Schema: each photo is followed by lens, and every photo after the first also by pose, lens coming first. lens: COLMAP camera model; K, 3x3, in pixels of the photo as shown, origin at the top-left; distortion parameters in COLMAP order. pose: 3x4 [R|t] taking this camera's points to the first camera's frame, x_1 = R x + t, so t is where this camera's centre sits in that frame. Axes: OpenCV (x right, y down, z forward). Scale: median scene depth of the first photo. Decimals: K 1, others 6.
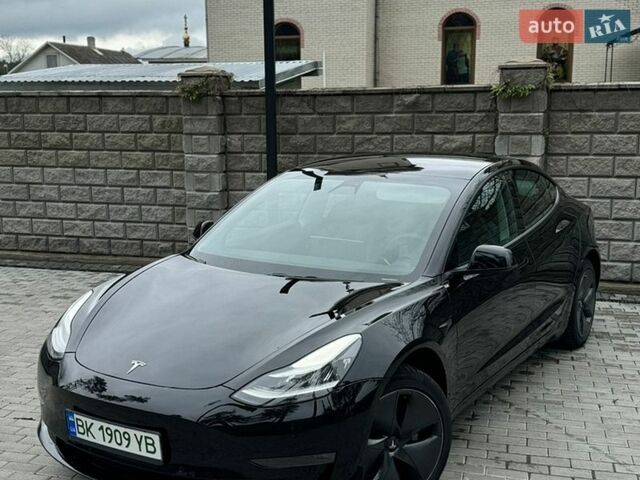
lens RADIAL K [[808.6, 0, 320.0], [0, 808.6, 240.0], [0, 0, 1]] dist [0.143290, -0.015828]
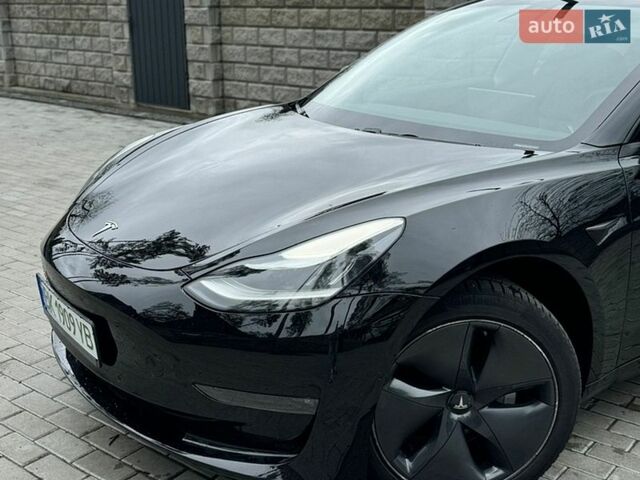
lens RADIAL K [[808.6, 0, 320.0], [0, 808.6, 240.0], [0, 0, 1]] dist [0.143290, -0.015828]
pose [[0.912851, 0.119851, -0.390305, 0.087565], [-0.072129, 0.988249, 0.134764, 0.020910], [0.401870, -0.094867, 0.910769, 0.161733]]
